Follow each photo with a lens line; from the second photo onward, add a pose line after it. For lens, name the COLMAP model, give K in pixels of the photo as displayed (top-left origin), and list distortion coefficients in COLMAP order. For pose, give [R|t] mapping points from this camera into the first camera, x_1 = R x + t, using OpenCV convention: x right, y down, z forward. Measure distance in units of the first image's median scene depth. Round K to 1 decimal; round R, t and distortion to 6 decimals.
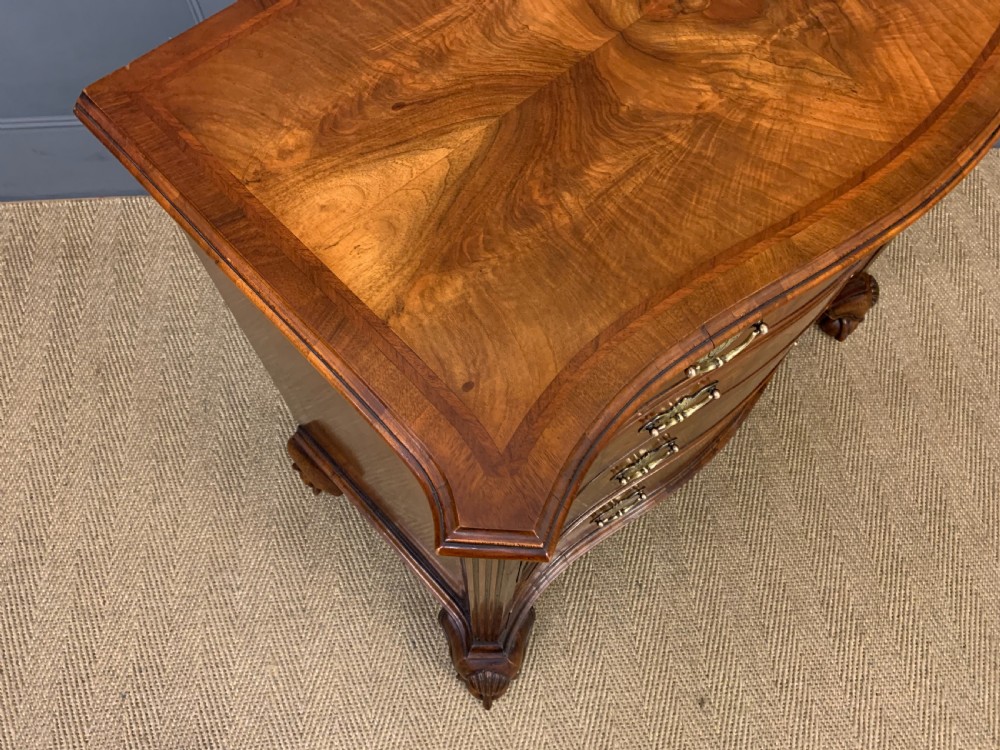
lens RADIAL K [[773.6, 0, 503.6], [0, 773.6, 378.5], [0, 0, 1]] dist [0.006174, 0.002740]
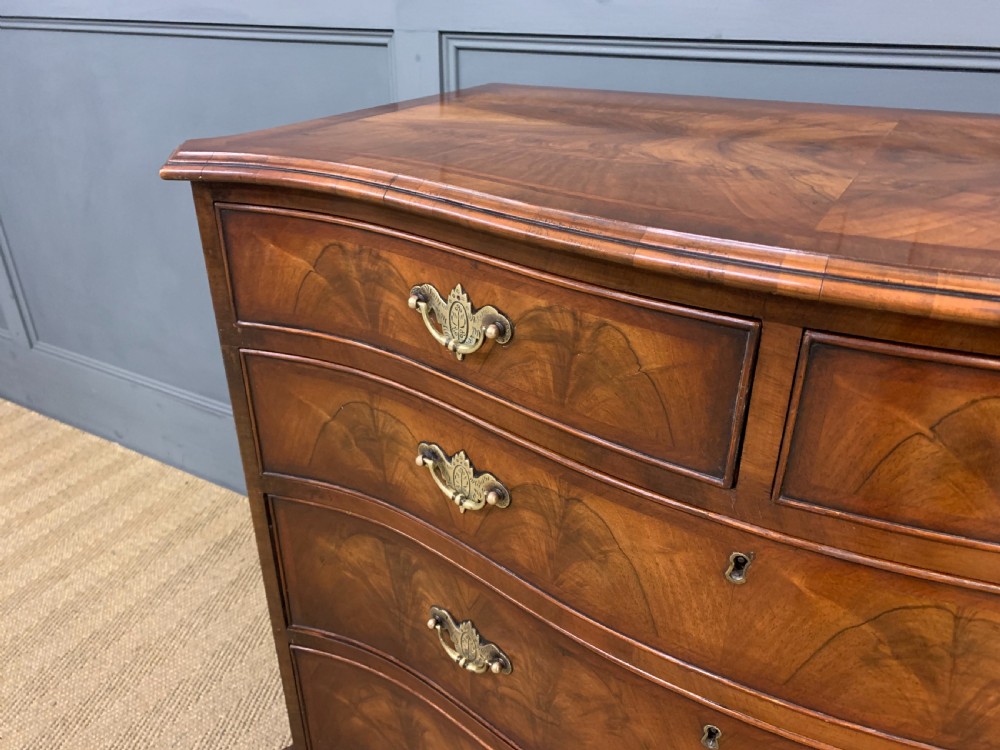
lens RADIAL K [[770.6, 0, 474.7], [0, 770.6, 386.5], [0, 0, 1]] dist [0.103481, -0.148658]
pose [[0.800497, 0.239645, -0.549340, 0.229317], [-0.530571, 0.709646, -0.463570, -0.011922], [0.278744, 0.662551, 0.695218, 0.290672]]
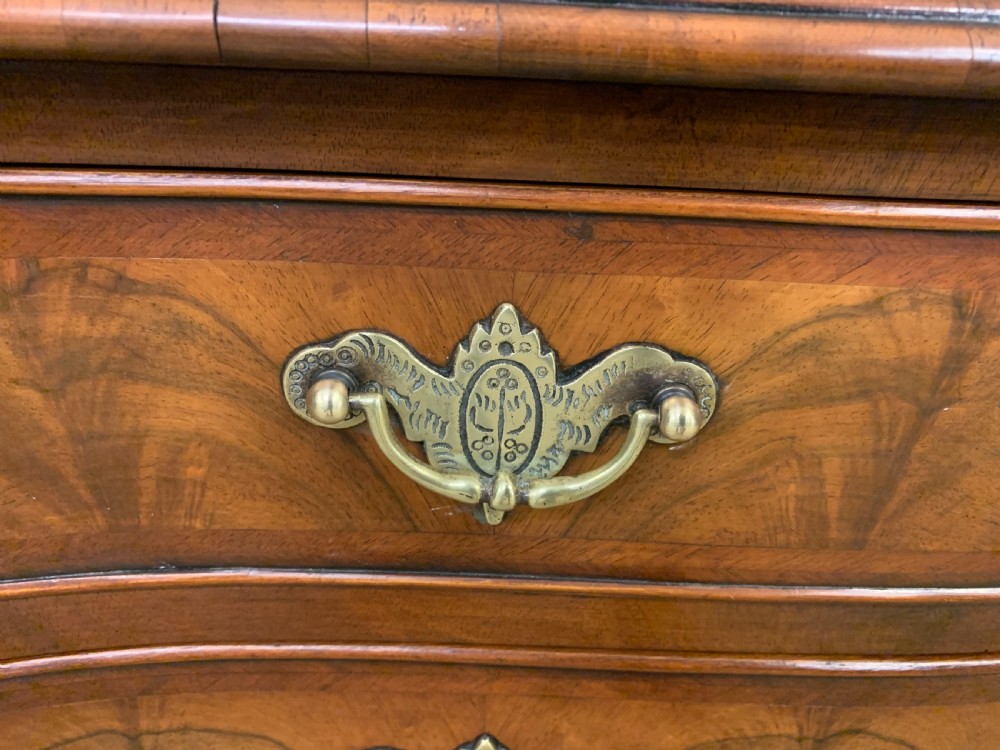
lens RADIAL K [[773.6, 0, 503.6], [0, 773.6, 378.5], [0, 0, 1]] dist [0.006174, 0.002740]
pose [[0.994855, -0.043221, 0.091625, -0.006222], [0.091535, 0.771050, -0.630162, -0.134045], [-0.043411, 0.635307, 0.771039, 0.432510]]
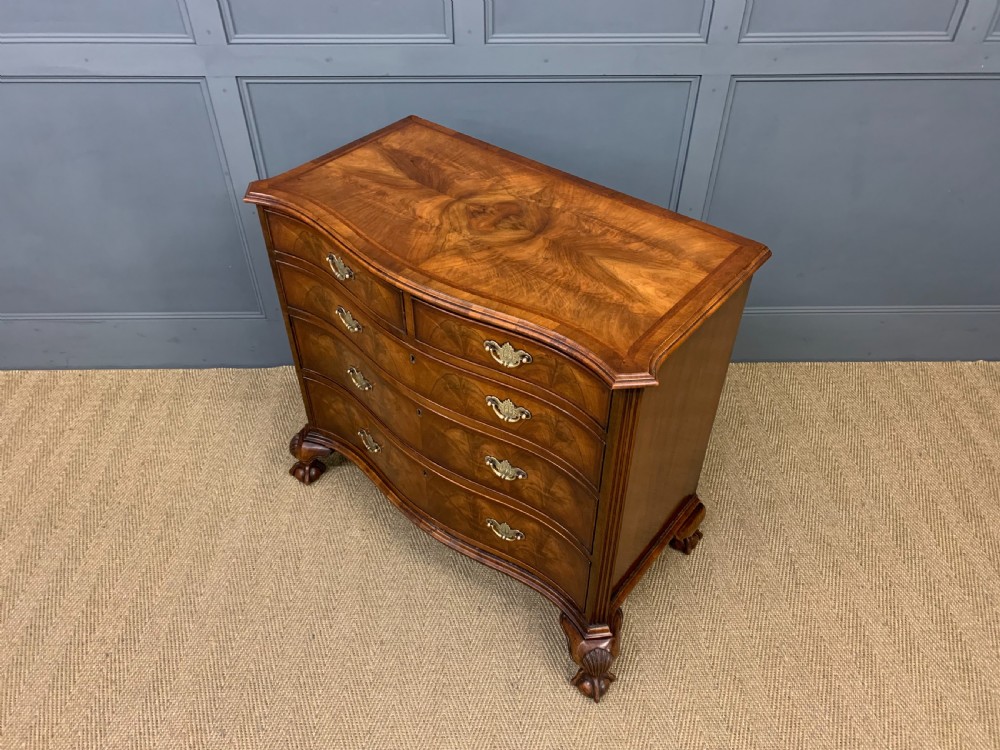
lens RADIAL K [[773.0, 0, 504.9], [0, 773.0, 371.2], [0, 0, 1]] dist [0.010636, -0.004179]
pose [[0.997243, 0.028100, -0.068680, 0.294389], [-0.053567, 0.913089, -0.404227, 0.422220], [0.051352, 0.406792, 0.912076, -0.435537]]
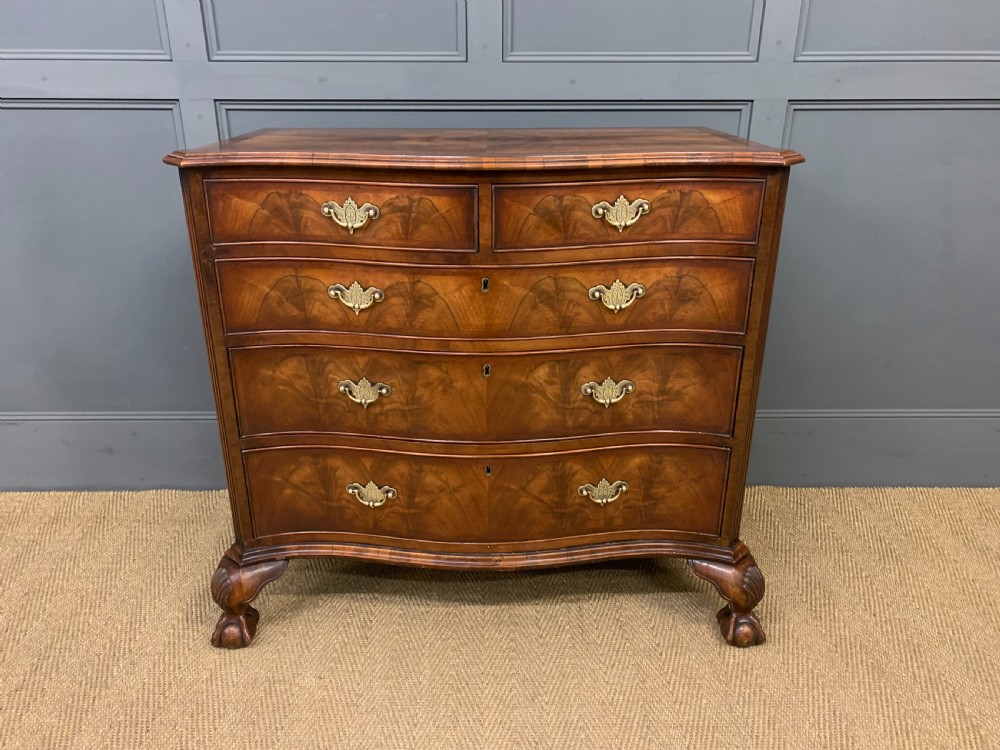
lens RADIAL K [[769.4, 0, 492.6], [0, 769.4, 374.0], [0, 0, 1]] dist [0.019433, -0.006461]
pose [[0.996147, 0.002187, -0.087677, 0.240171], [-0.062276, 0.721560, -0.689545, 0.509723], [0.061756, 0.692348, 0.718916, 0.043252]]
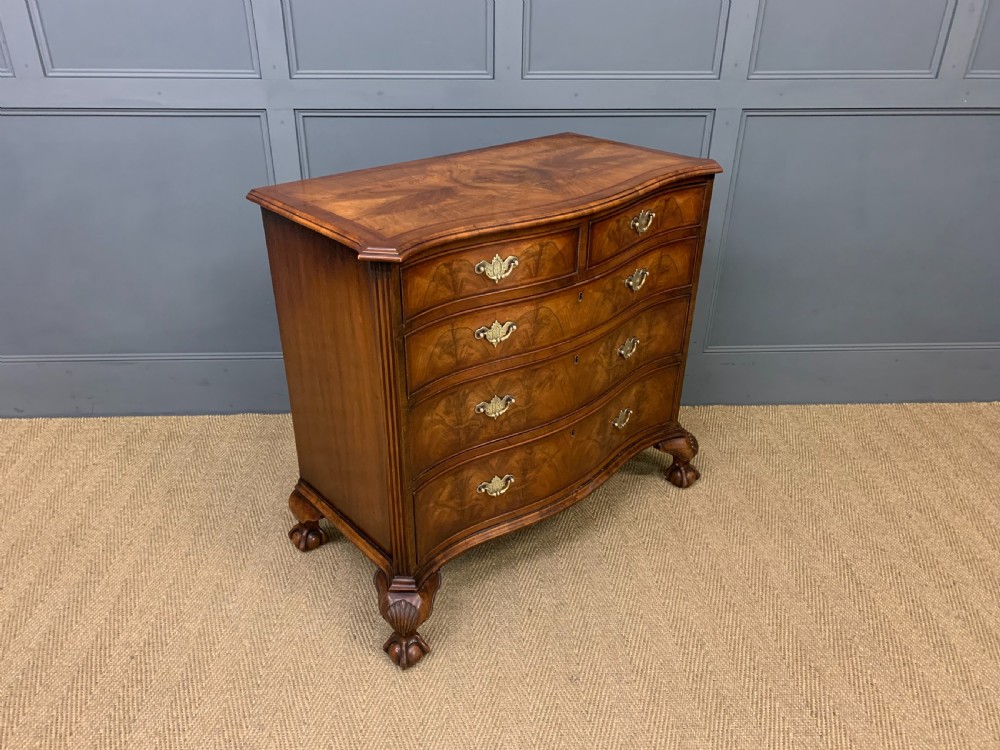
lens RADIAL K [[770.8, 0, 491.1], [0, 770.8, 379.6], [0, 0, 1]] dist [0.013197, -0.005805]
pose [[0.998597, 0.001093, -0.052934, 0.172445], [-0.032844, 0.796951, -0.603151, 0.725188], [0.041527, 0.604043, 0.795869, -0.281699]]
